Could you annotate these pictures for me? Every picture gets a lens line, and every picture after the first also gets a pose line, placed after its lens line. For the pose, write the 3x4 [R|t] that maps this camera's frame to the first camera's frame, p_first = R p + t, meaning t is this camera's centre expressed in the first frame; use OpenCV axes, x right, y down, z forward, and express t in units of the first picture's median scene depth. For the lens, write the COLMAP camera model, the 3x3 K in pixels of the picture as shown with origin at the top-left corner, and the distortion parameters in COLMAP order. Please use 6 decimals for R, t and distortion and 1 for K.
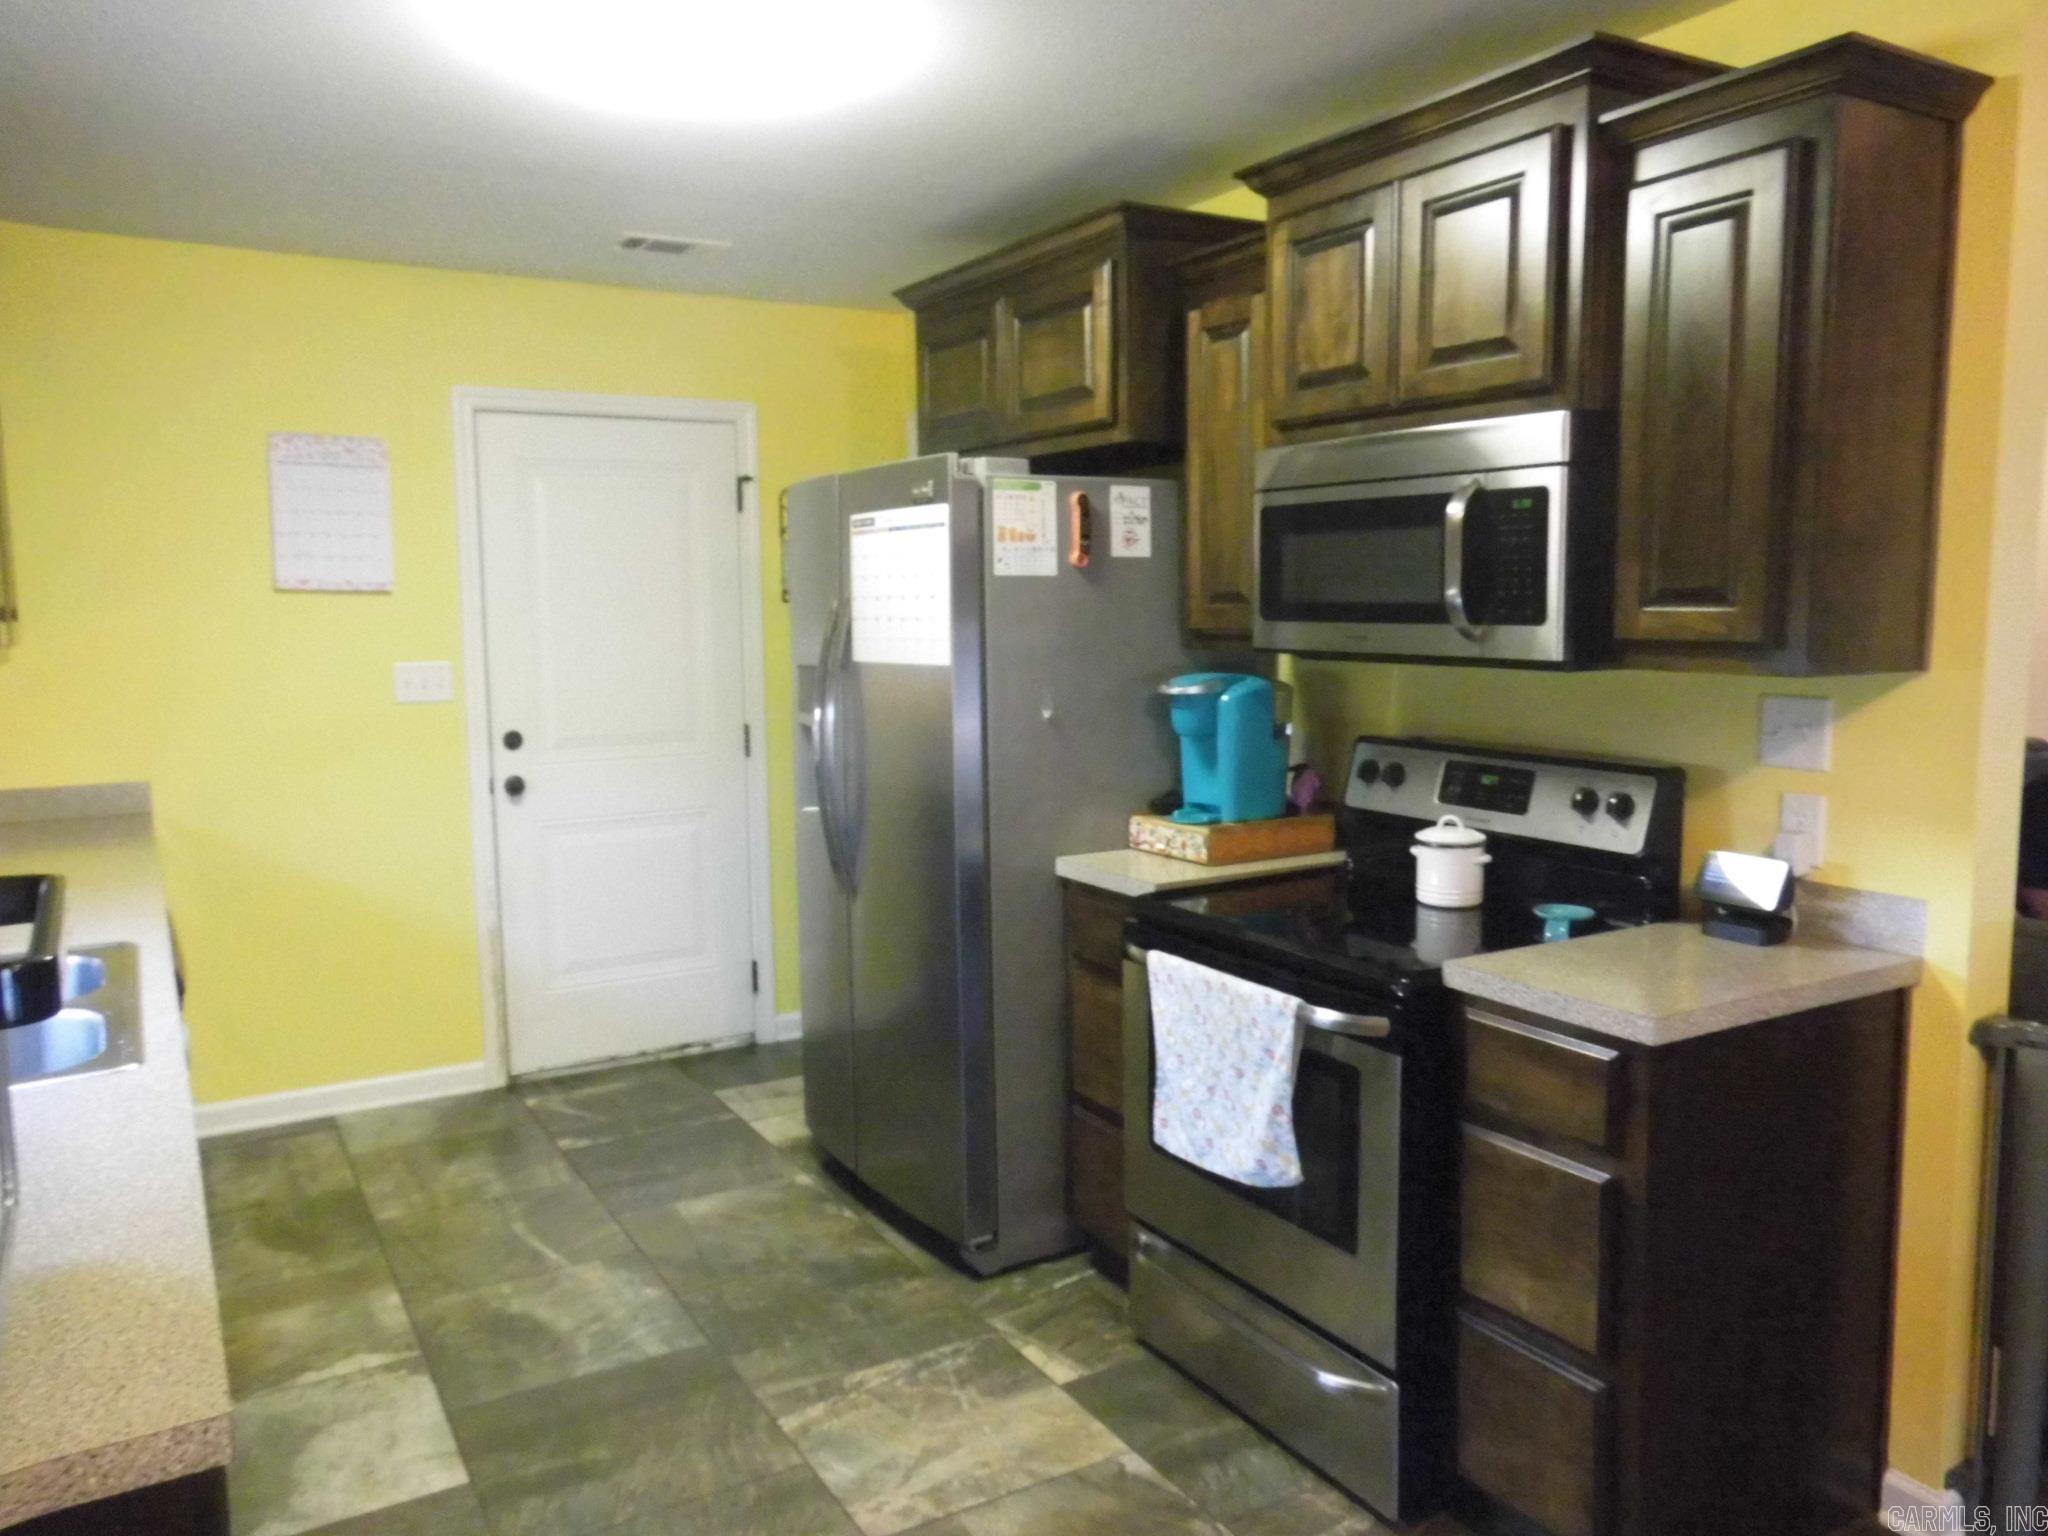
lens RADIAL K [[1532.7, 0, 1027.9], [0, 1532.7, 762.7], [0, 0, 1]] dist [-0.026030, 0.057757]
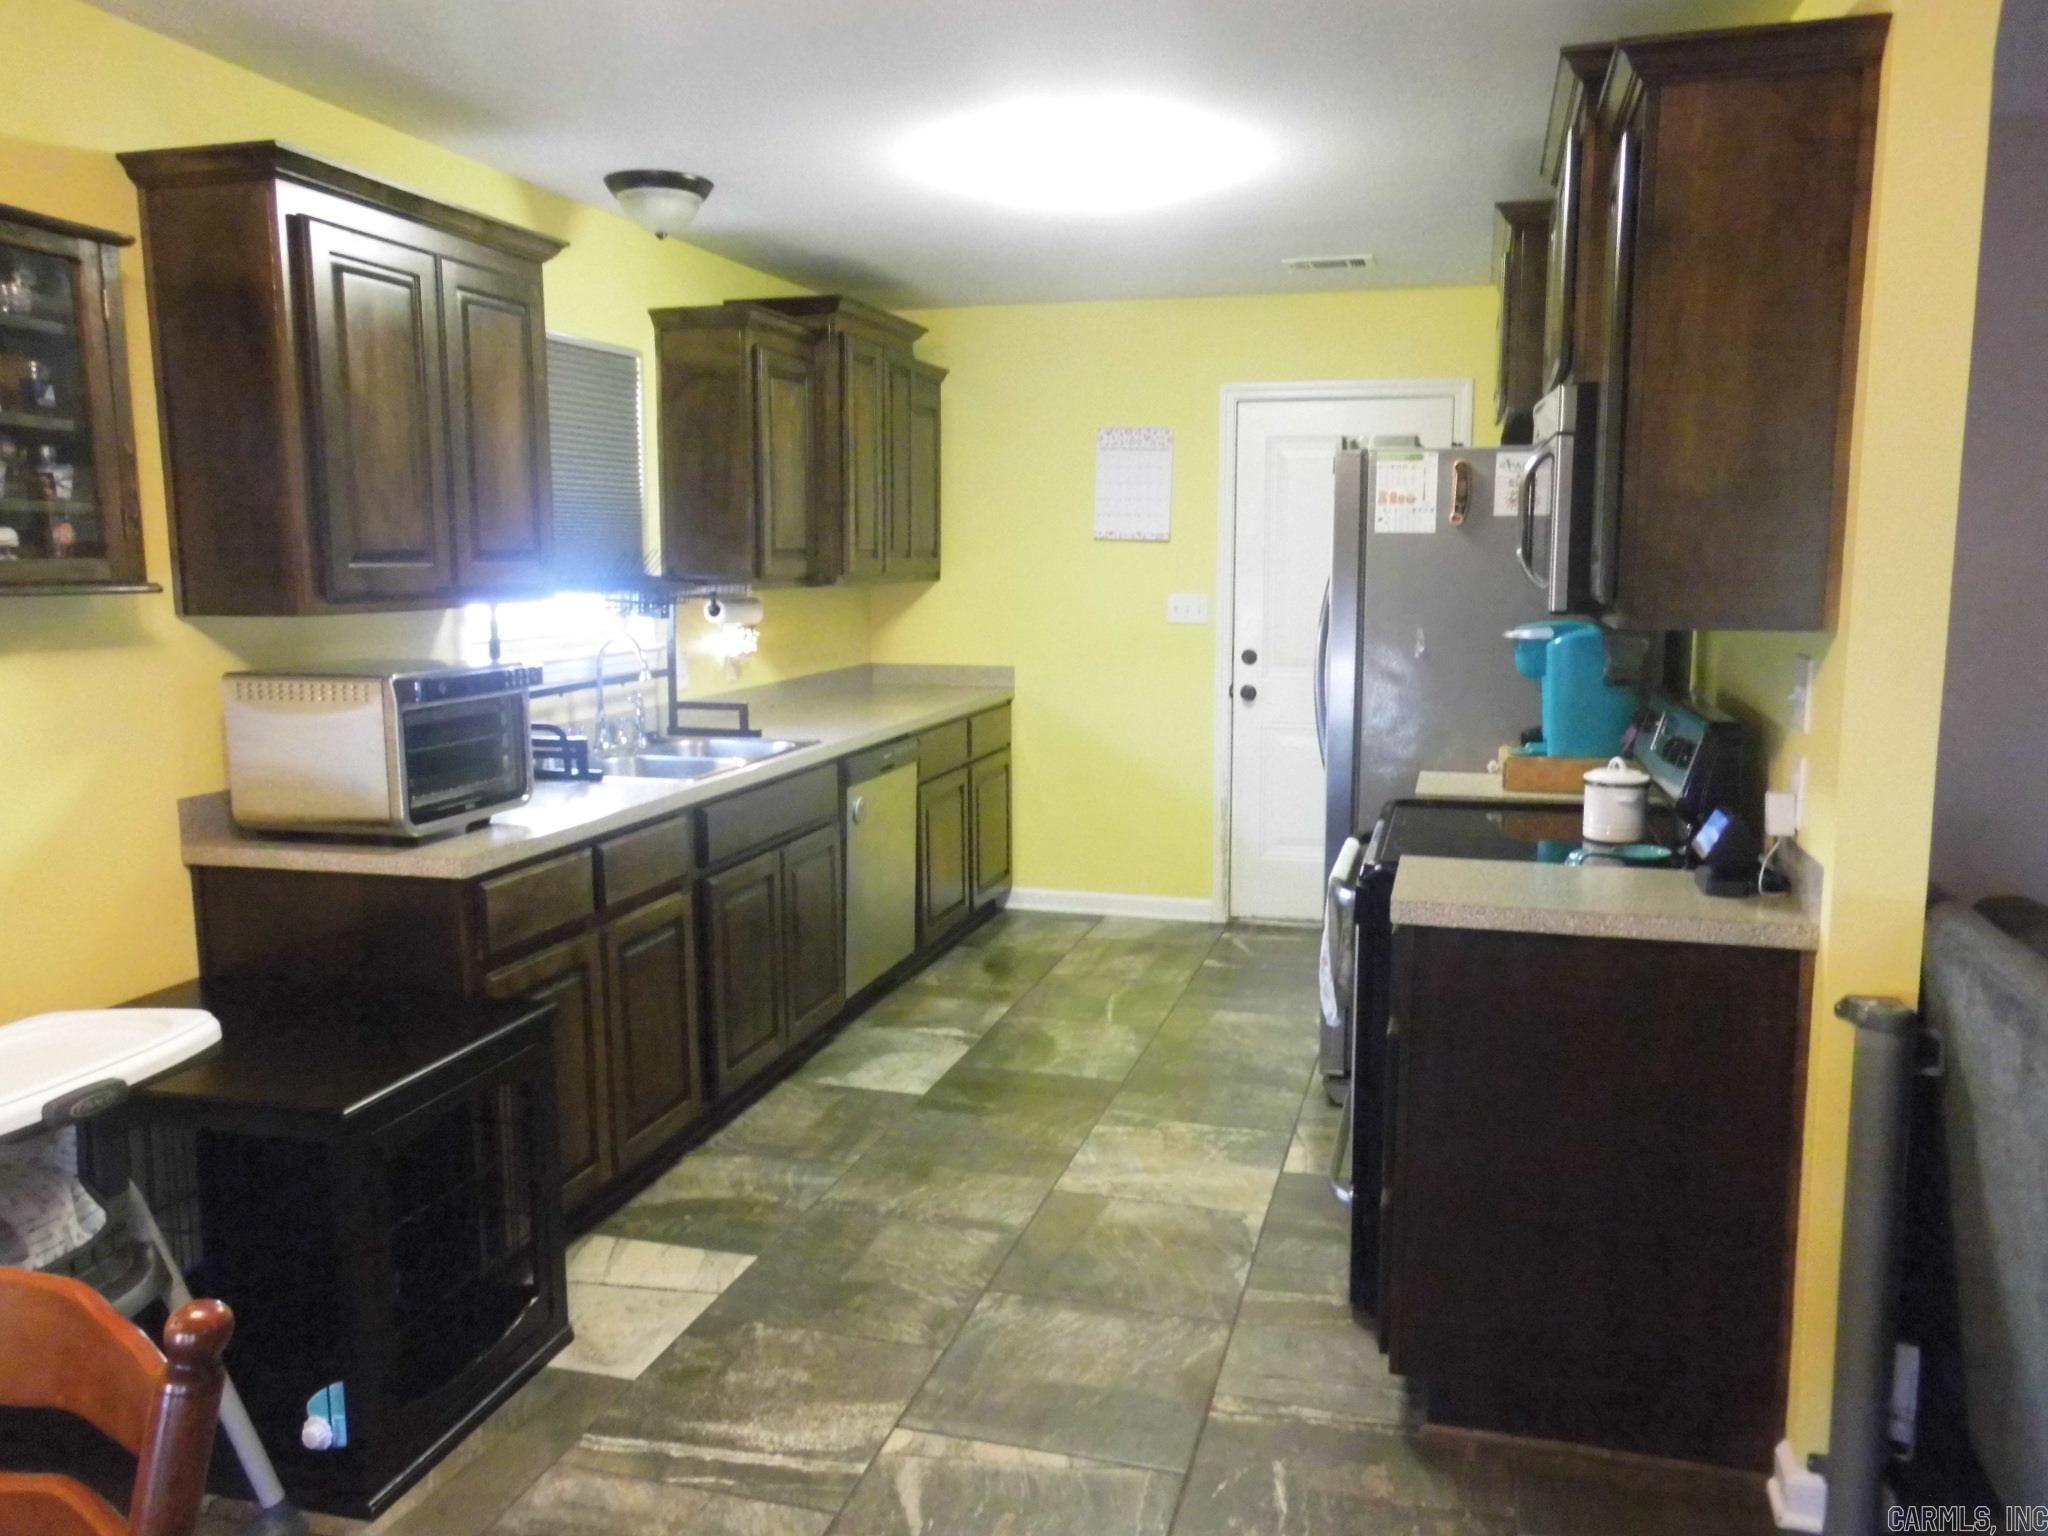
lens RADIAL K [[1541.6, 0, 1027.2], [0, 1541.6, 761.4], [0, 0, 1]] dist [-0.033476, 0.098784]
pose [[0.681990, 0.109913, -0.723055, 0.747688], [-0.085749, 0.993841, 0.070196, -0.003849], [0.726317, 0.014128, 0.687215, -0.039639]]
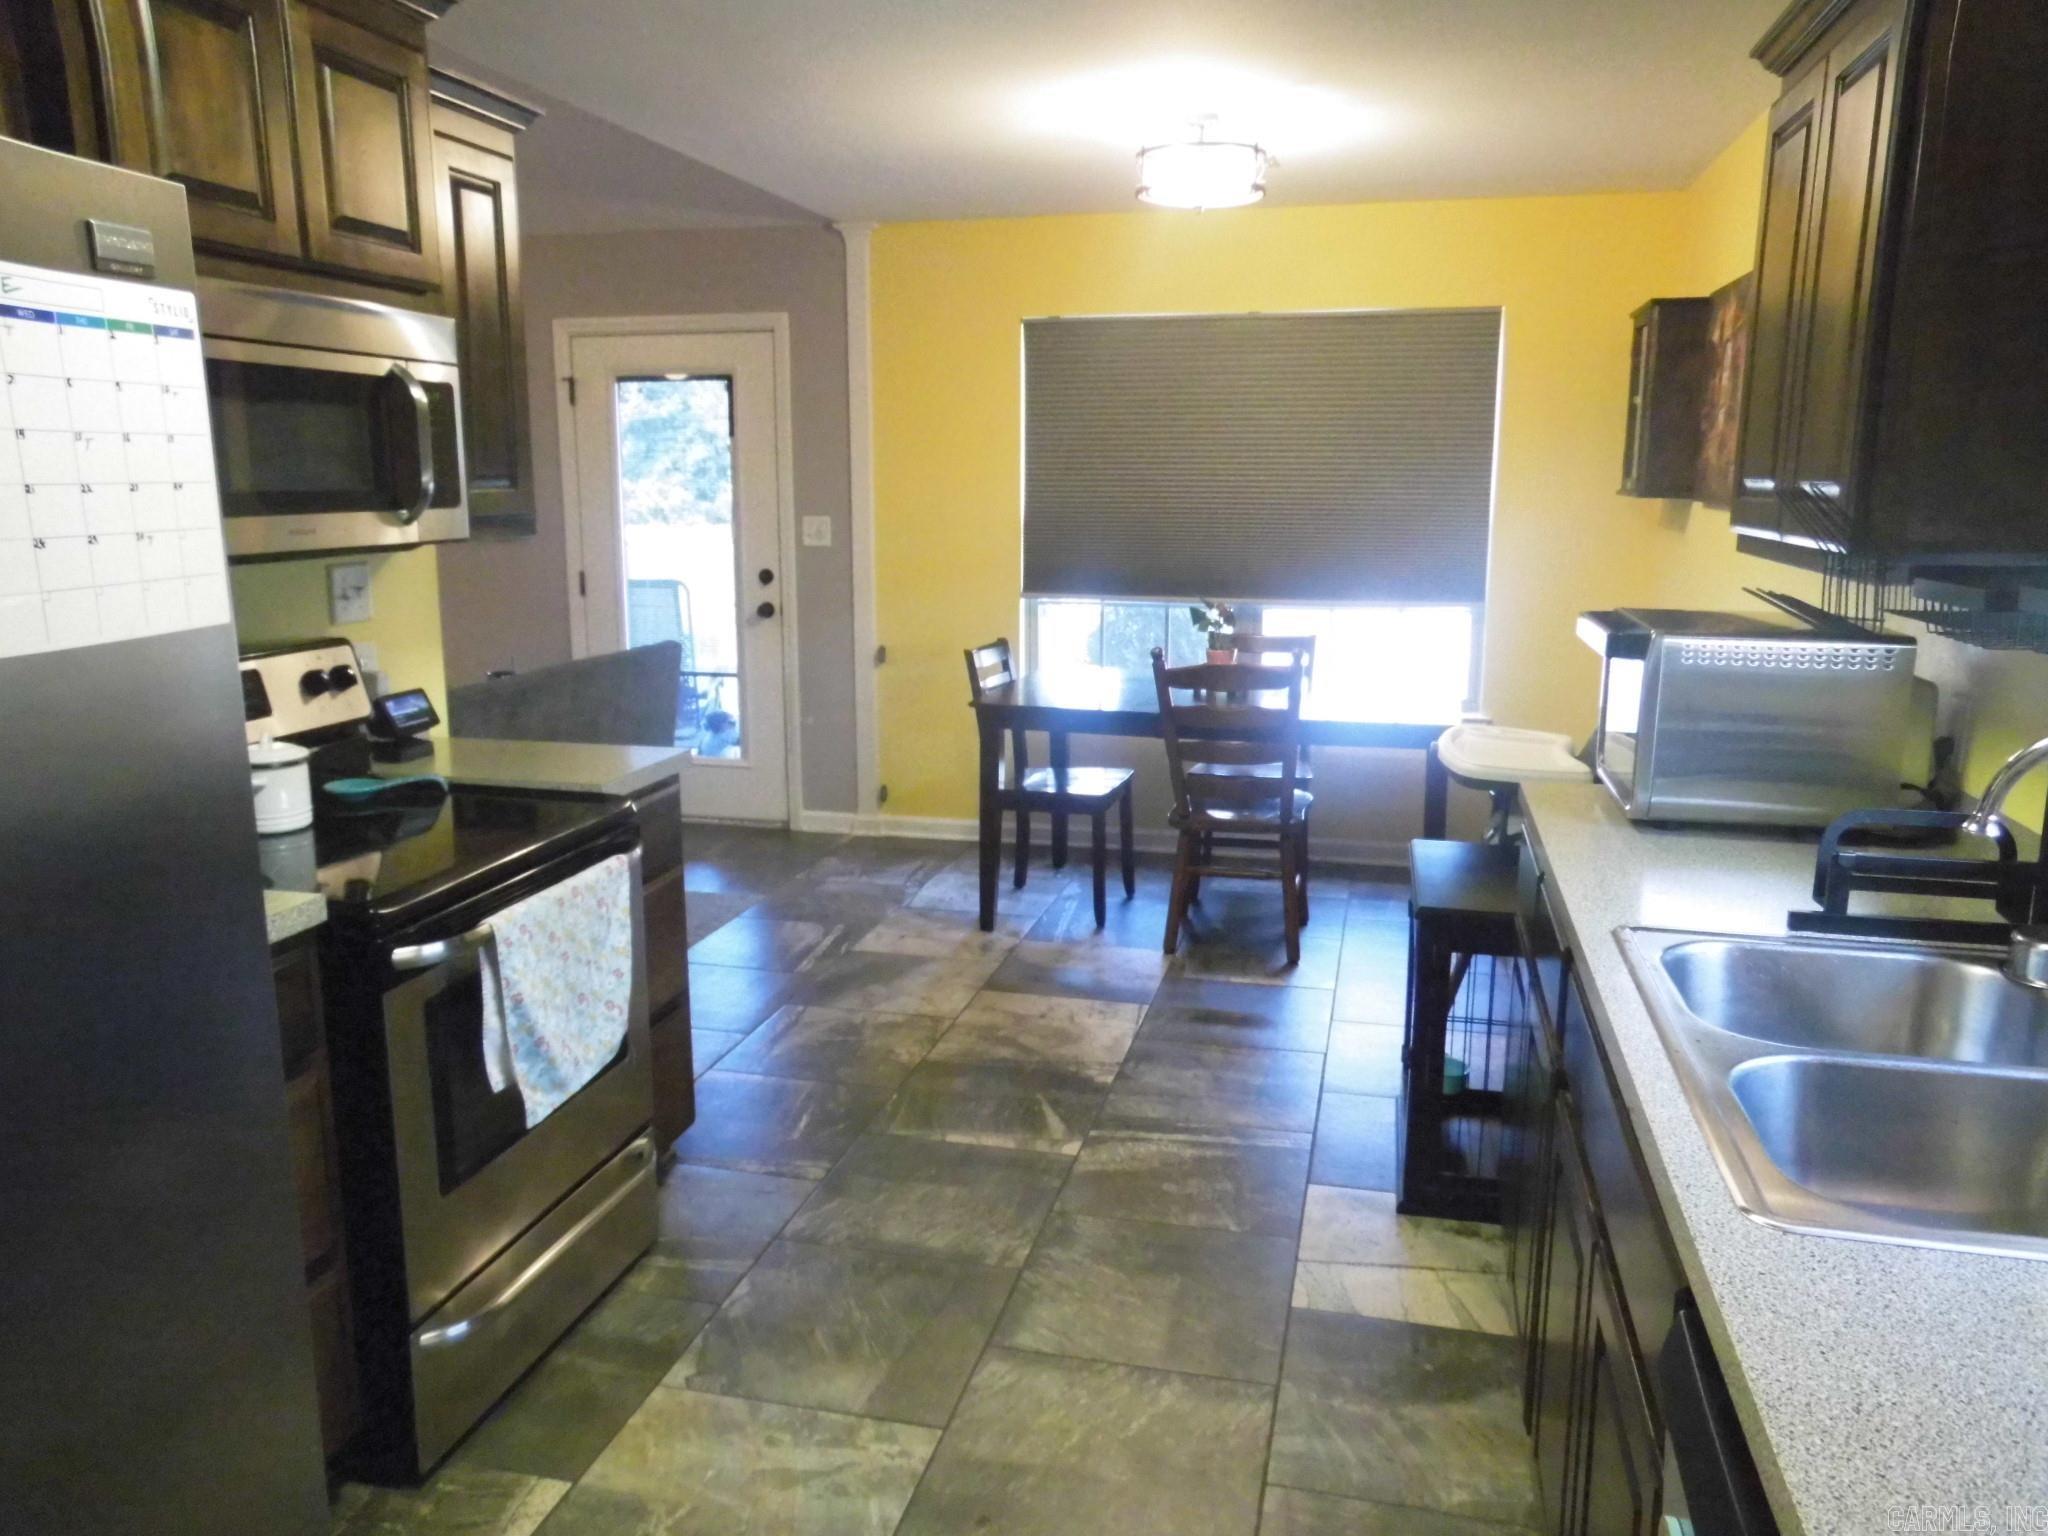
lens RADIAL K [[1504.0, 0, 1029.2], [0, 1504.0, 760.0], [0, 0, 1]] dist [0.003929, 0.004246]
pose [[-0.715548, -0.122538, 0.687732, -0.629355], [0.084493, 0.962085, 0.259332, -0.135102], [-0.693435, 0.243673, -0.678064, 1.248748]]
